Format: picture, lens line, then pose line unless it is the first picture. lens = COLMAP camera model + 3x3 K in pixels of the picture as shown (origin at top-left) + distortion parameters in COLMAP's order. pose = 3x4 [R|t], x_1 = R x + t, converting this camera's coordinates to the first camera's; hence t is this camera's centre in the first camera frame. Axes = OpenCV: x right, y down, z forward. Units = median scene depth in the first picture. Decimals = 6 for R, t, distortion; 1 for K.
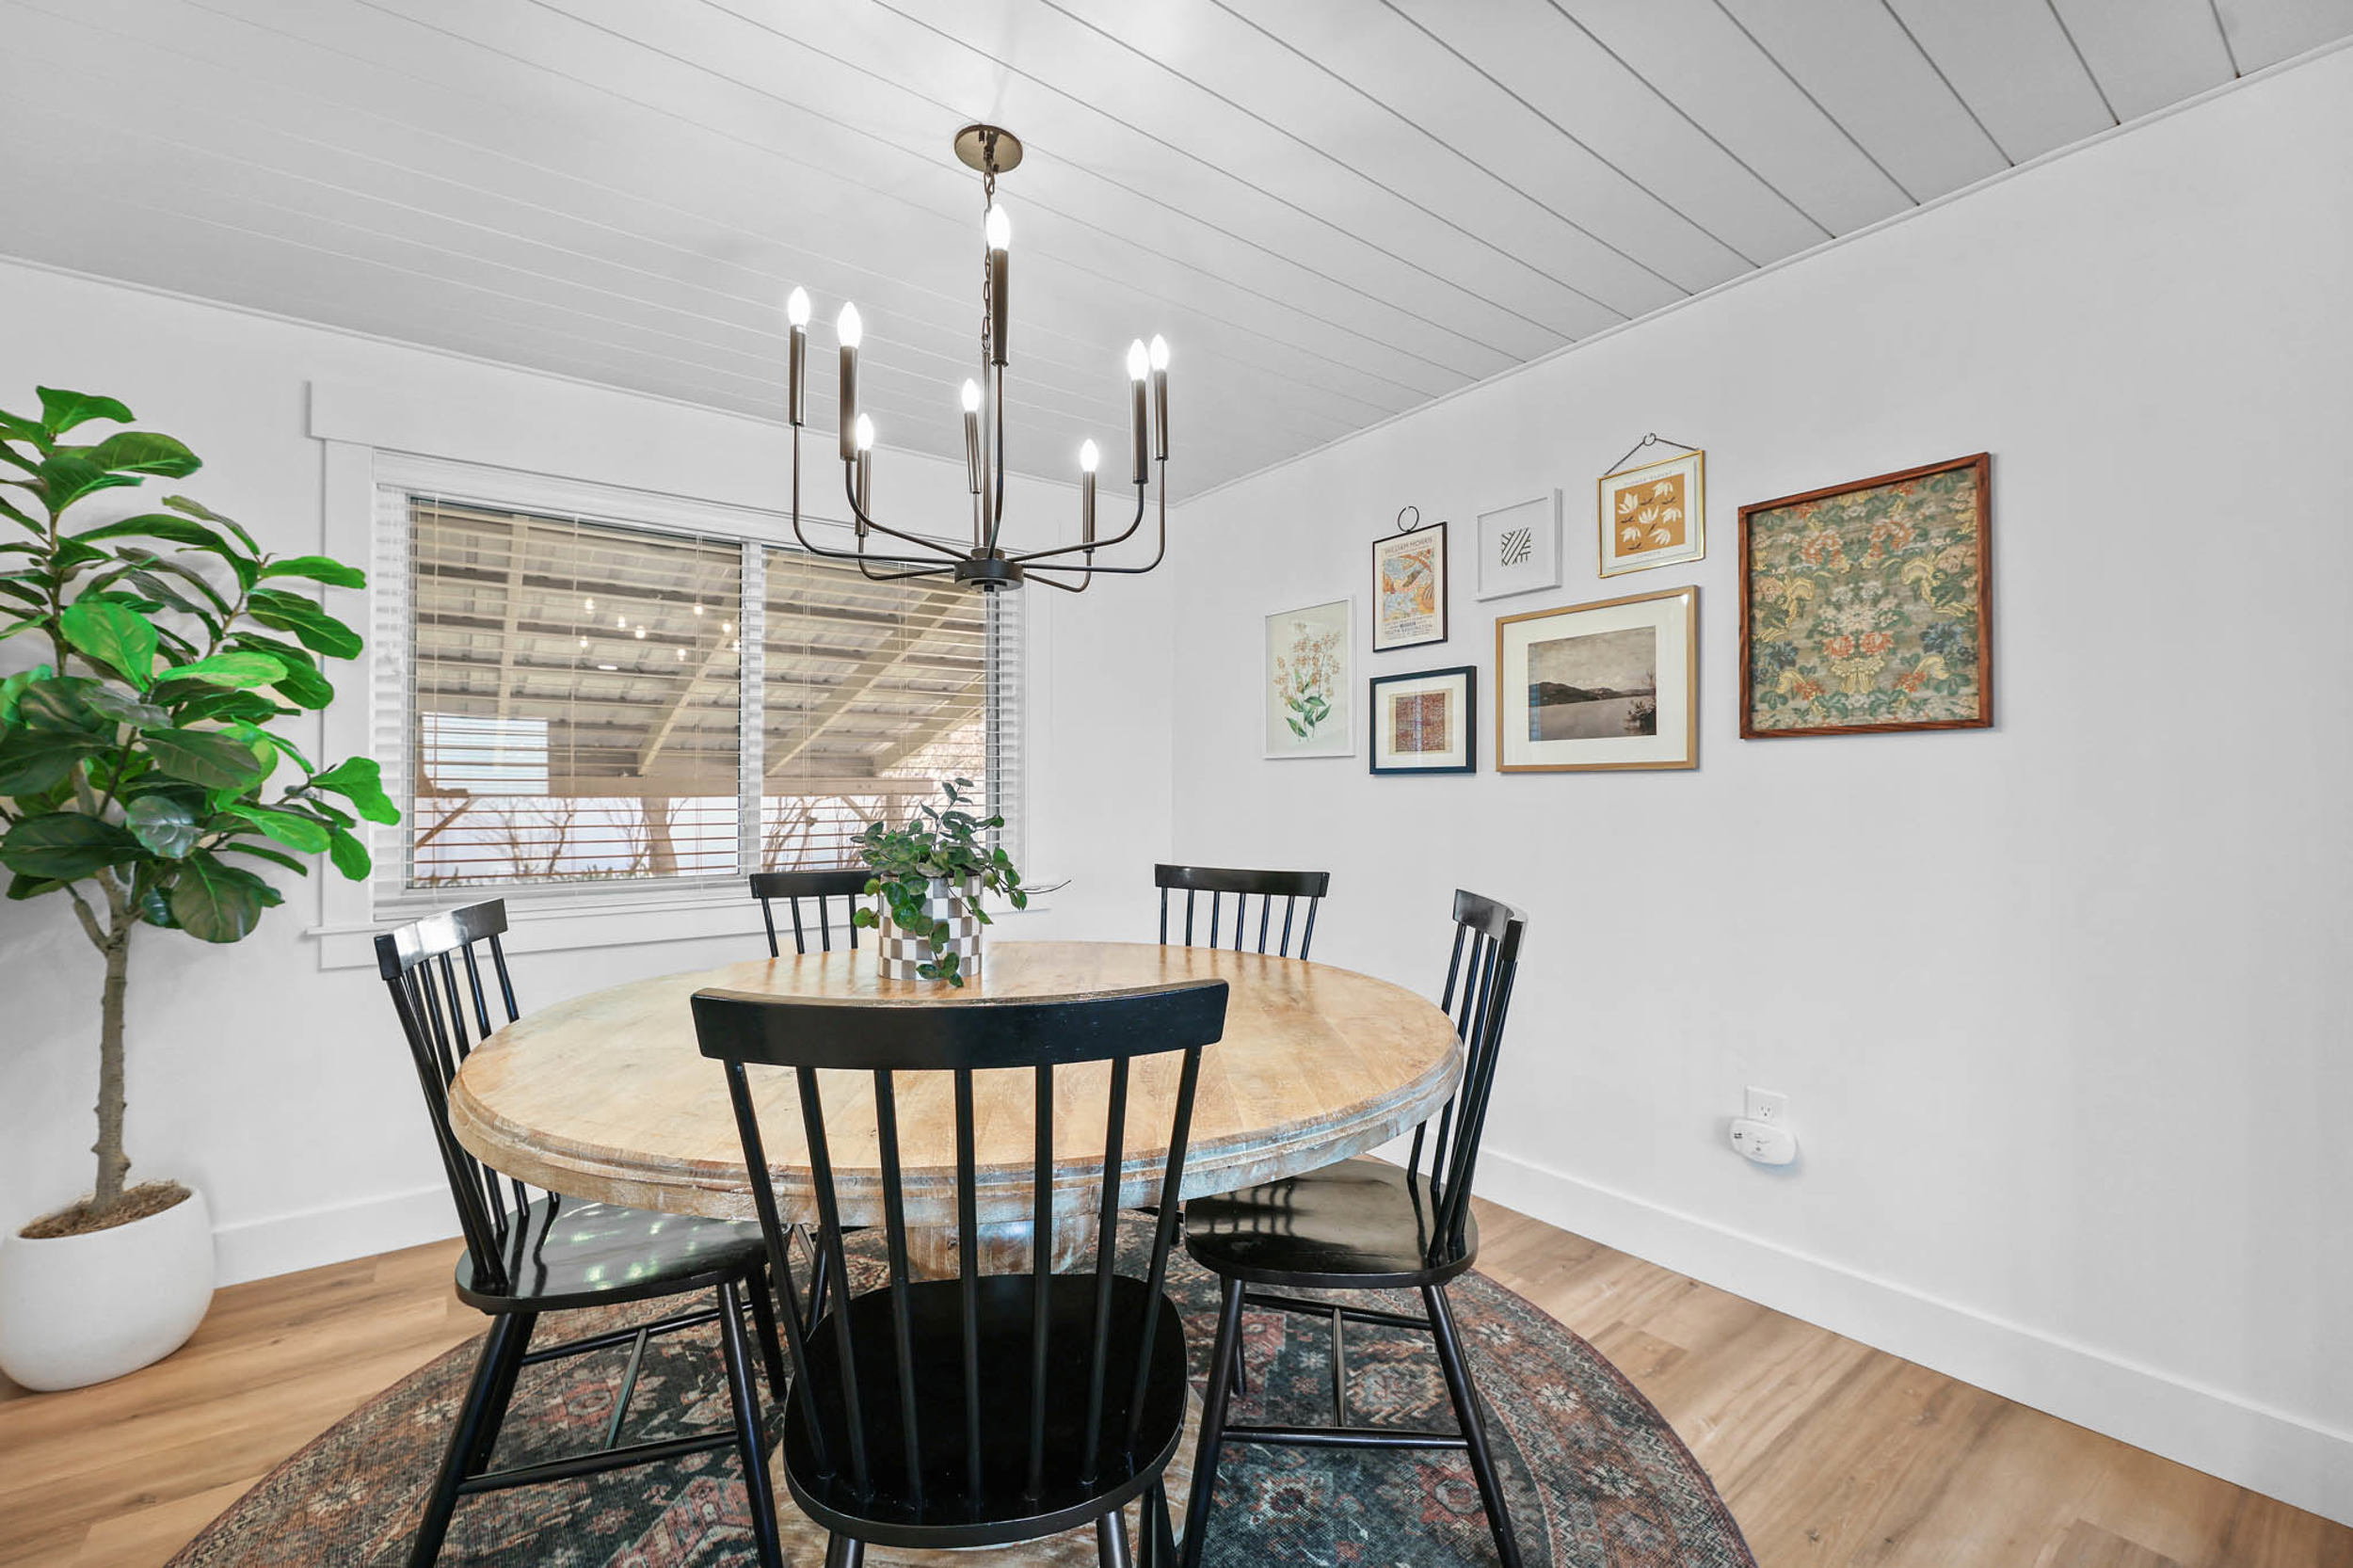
lens RADIAL K [[983.6, 0, 1159.8], [0, 983.6, 782.0], [0, 0, 1]] dist [-0.000112, -0.000047]
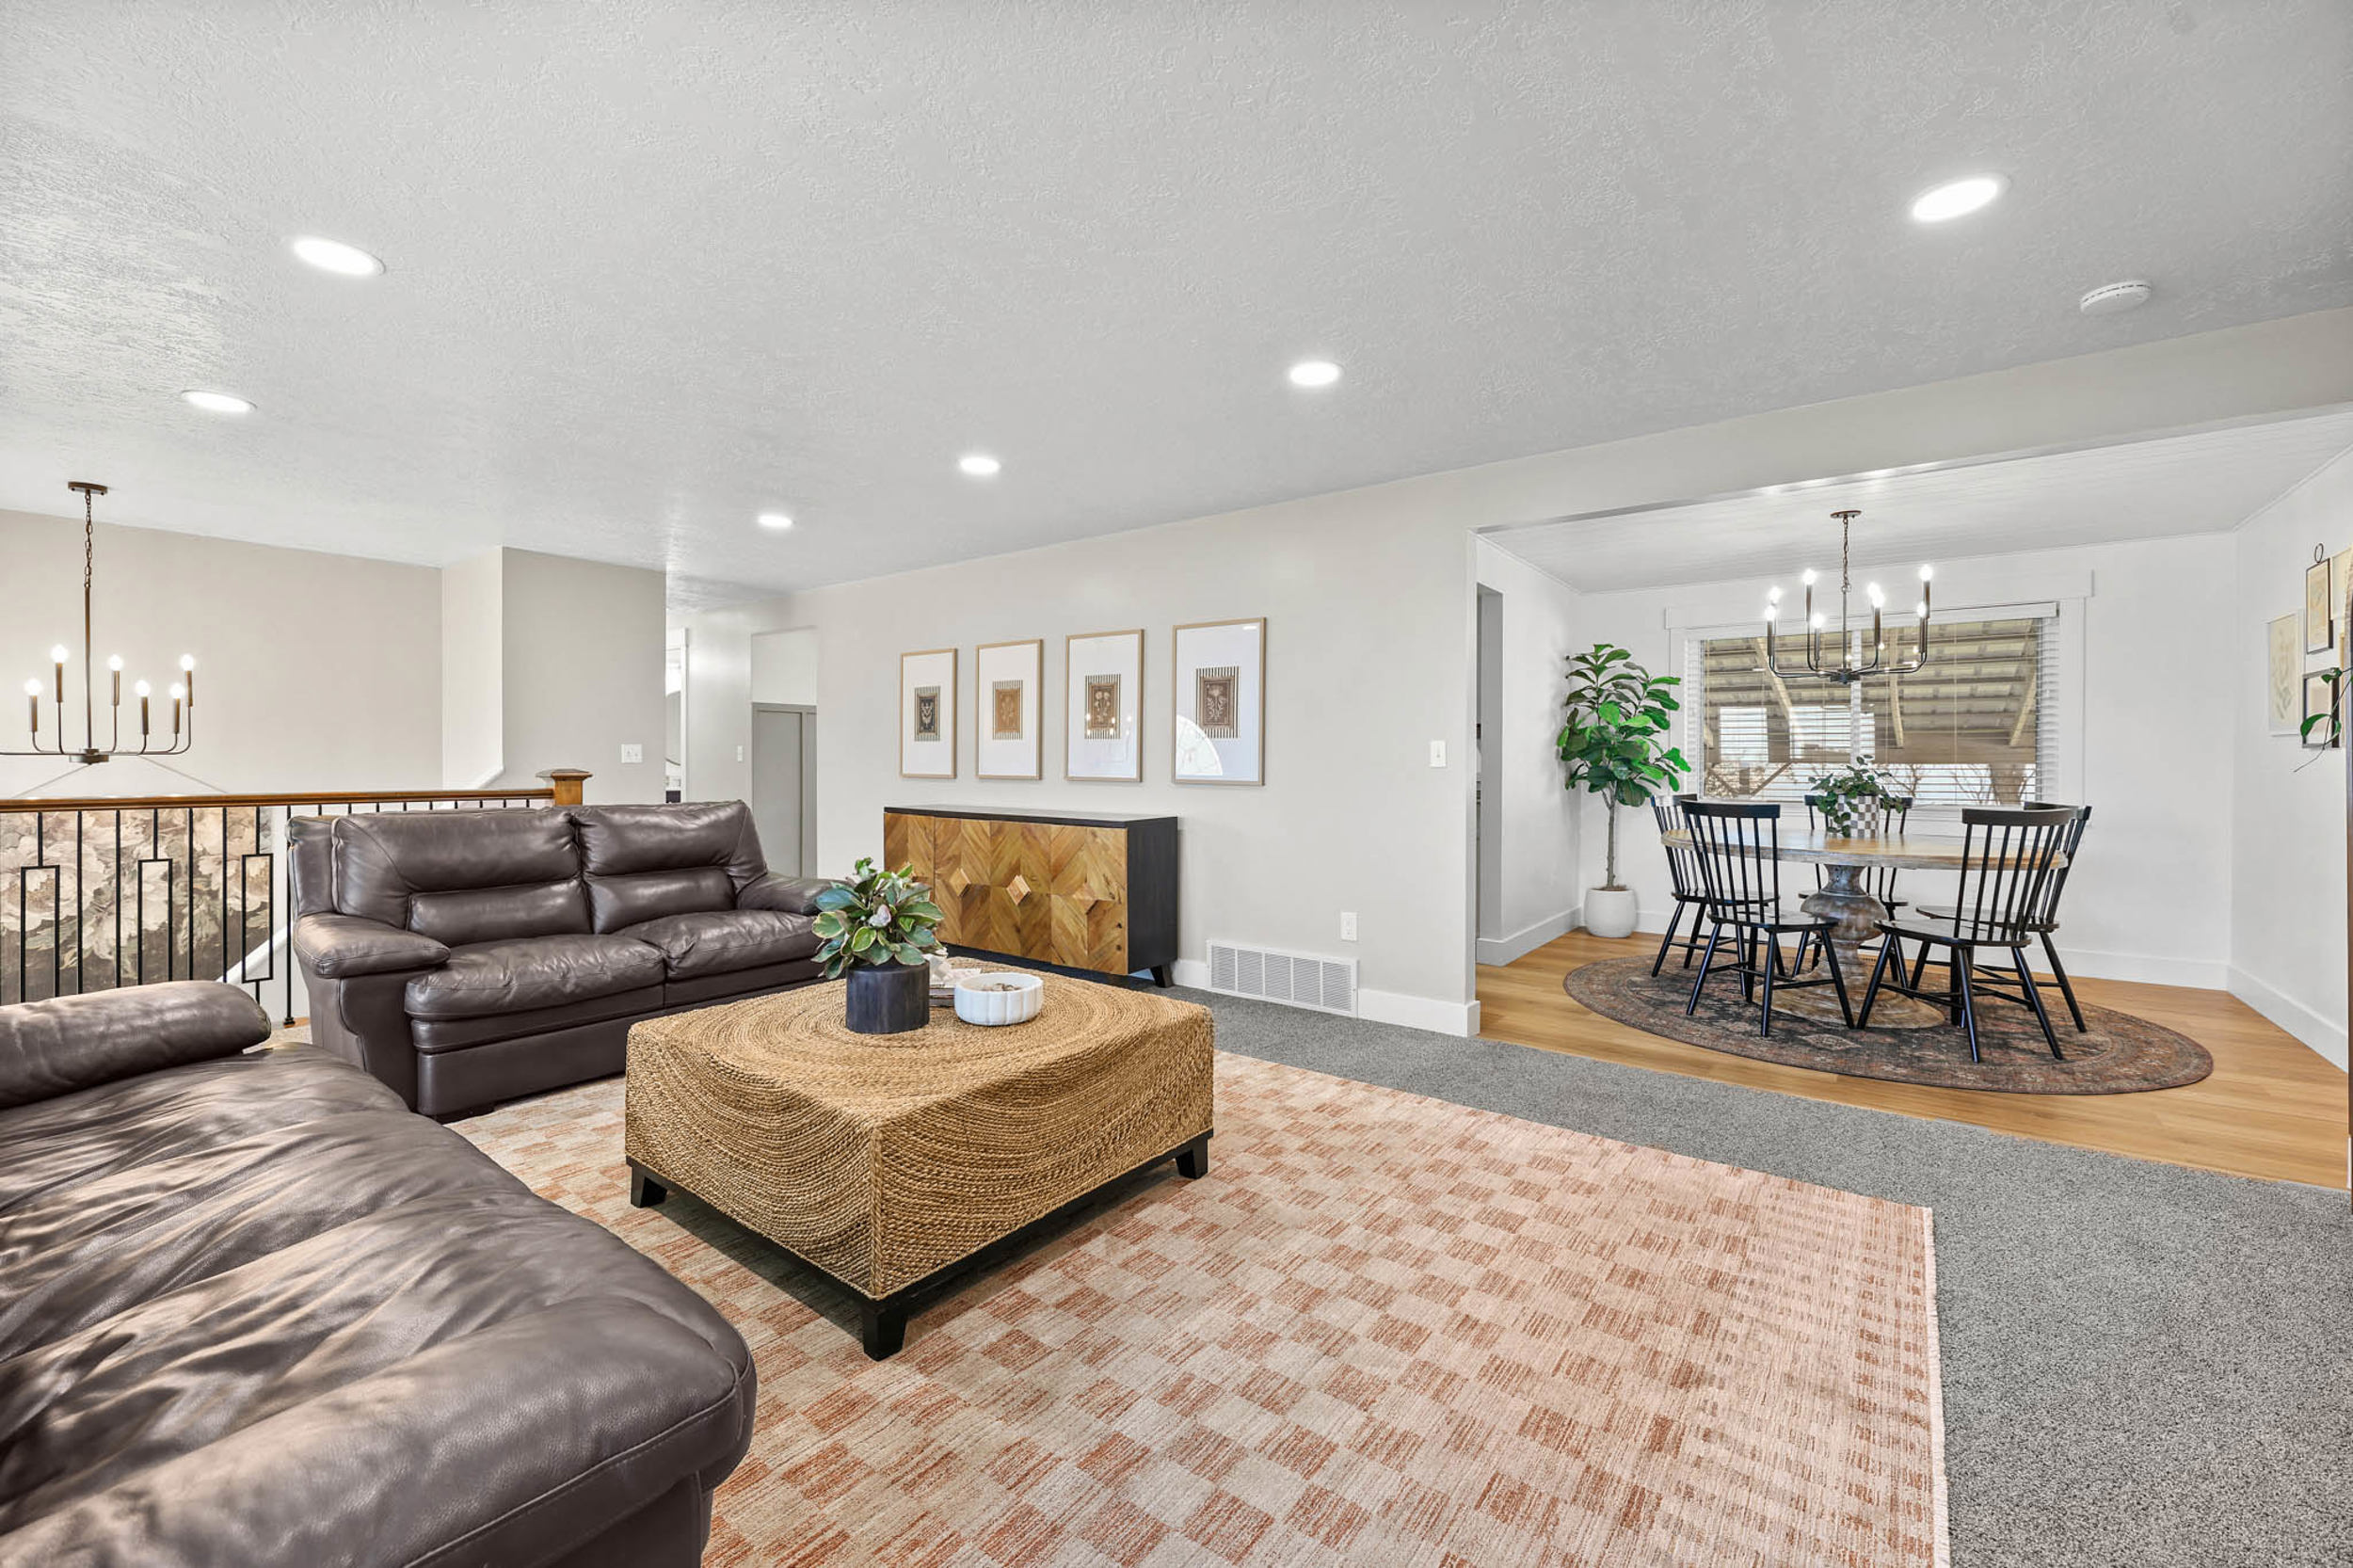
lens RADIAL K [[983.6, 0, 1159.8], [0, 983.6, 782.0], [0, 0, 1]] dist [-0.000112, -0.000047]
pose [[0.270088, 0.017650, -0.962674, 1.463954], [0.011109, 0.999708, 0.021445, -0.002405], [0.962771, -0.016487, 0.269814, -1.156095]]
